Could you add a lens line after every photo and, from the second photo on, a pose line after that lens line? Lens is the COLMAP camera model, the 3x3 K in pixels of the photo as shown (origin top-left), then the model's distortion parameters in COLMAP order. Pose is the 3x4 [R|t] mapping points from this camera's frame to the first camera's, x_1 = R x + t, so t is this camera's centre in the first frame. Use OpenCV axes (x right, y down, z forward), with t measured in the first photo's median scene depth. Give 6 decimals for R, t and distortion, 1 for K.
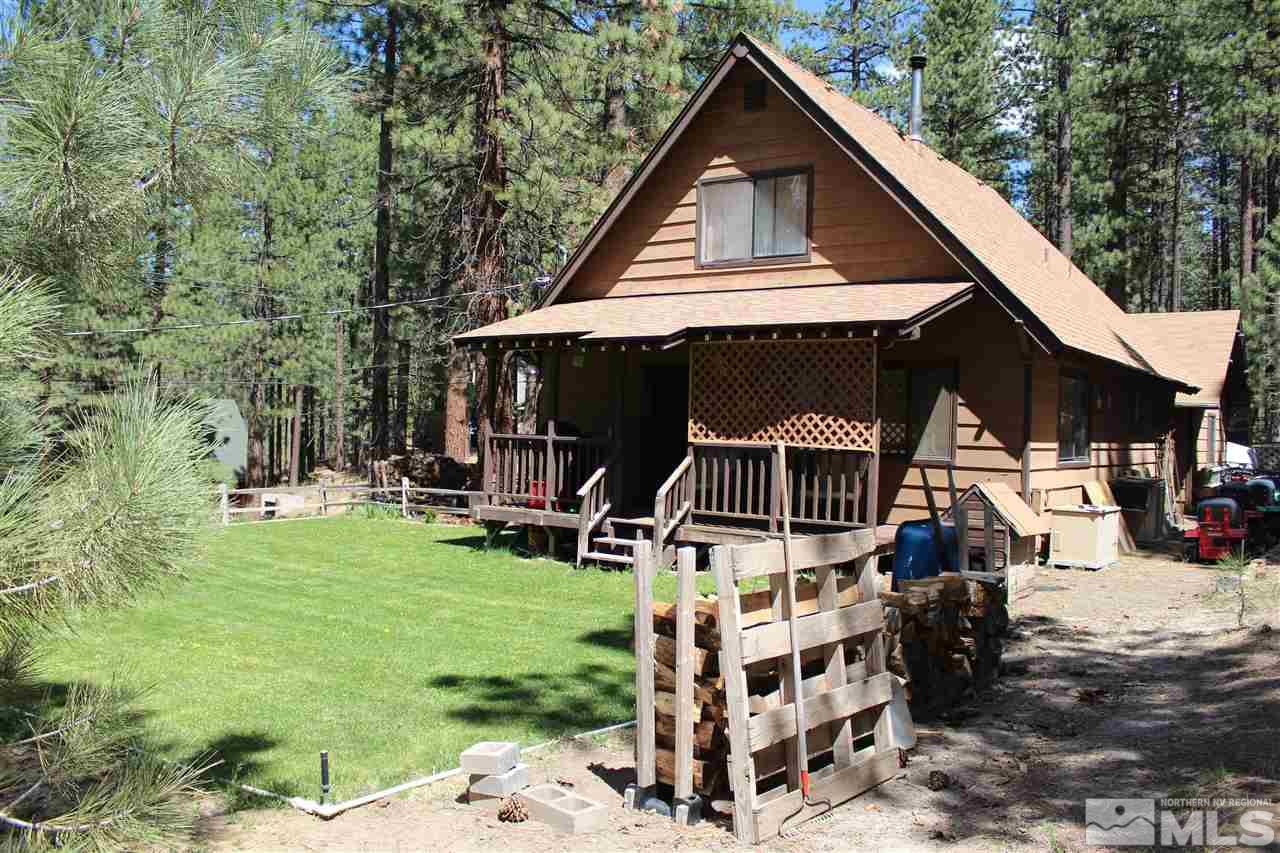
lens RADIAL K [[1040.2, 0, 640.0], [0, 1040.2, 426.5], [0, 0, 1]] dist [-0.125564, 0.002122]
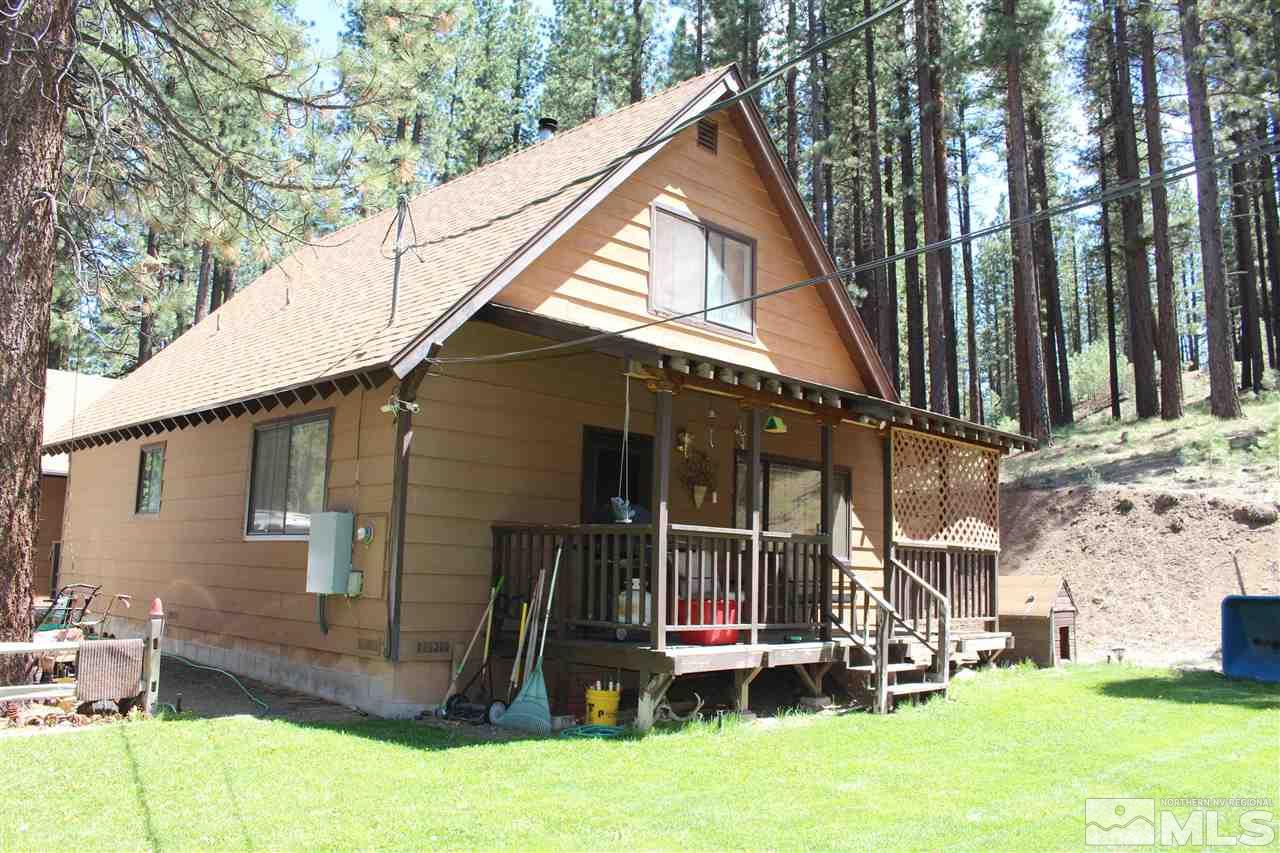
lens RADIAL K [[1040.2, 0, 640.0], [0, 1040.2, 426.5], [0, 0, 1]] dist [-0.125564, 0.002122]
pose [[0.151095, 0.120054, 0.981202, -0.812717], [-0.024427, 0.992748, -0.117706, 0.025307], [-0.988217, -0.006183, 0.152932, 1.052511]]
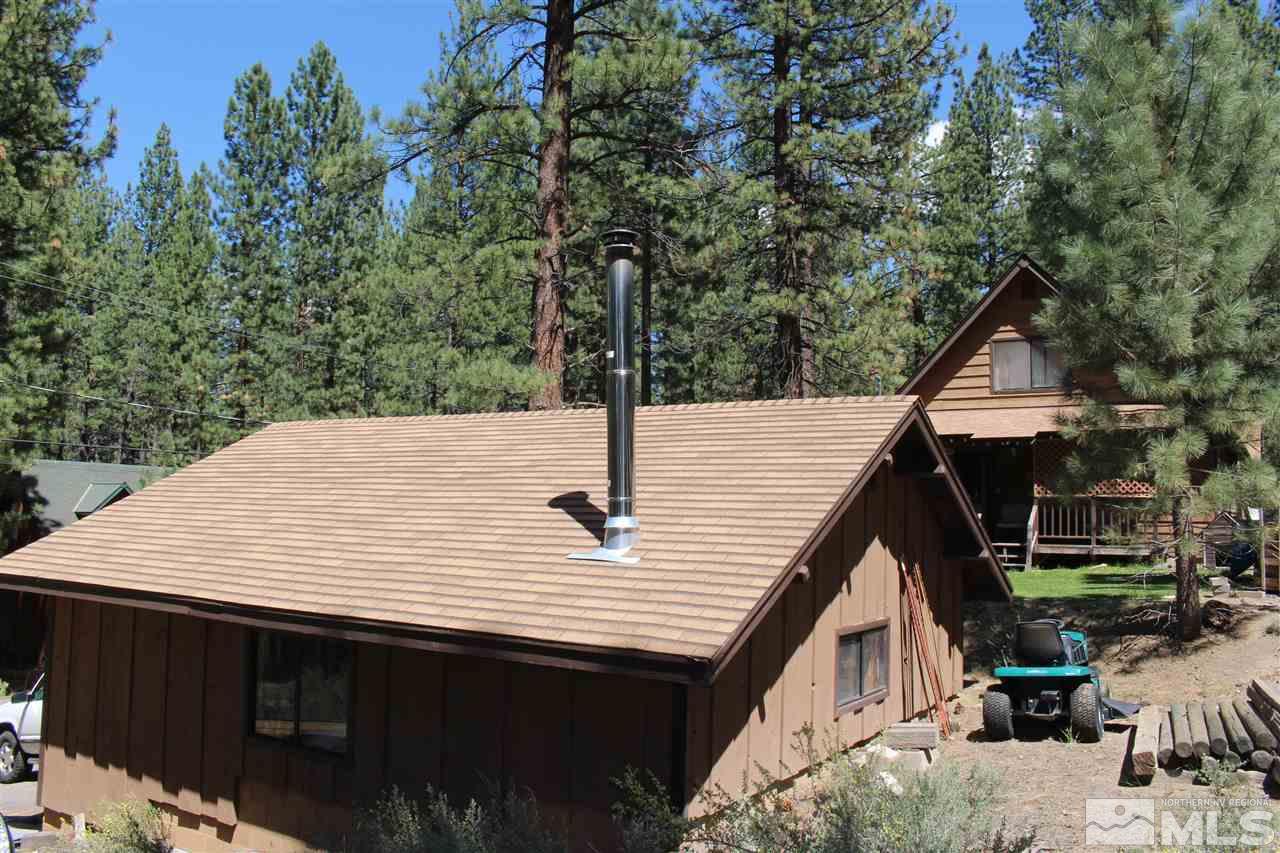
lens RADIAL K [[1040.2, 0, 640.0], [0, 1040.2, 426.5], [0, 0, 1]] dist [-0.125564, 0.002122]
pose [[0.997622, -0.002325, 0.068878, -0.714544], [0.008388, 0.996097, -0.087869, 0.041130], [-0.068405, 0.088238, 0.993748, -0.650650]]
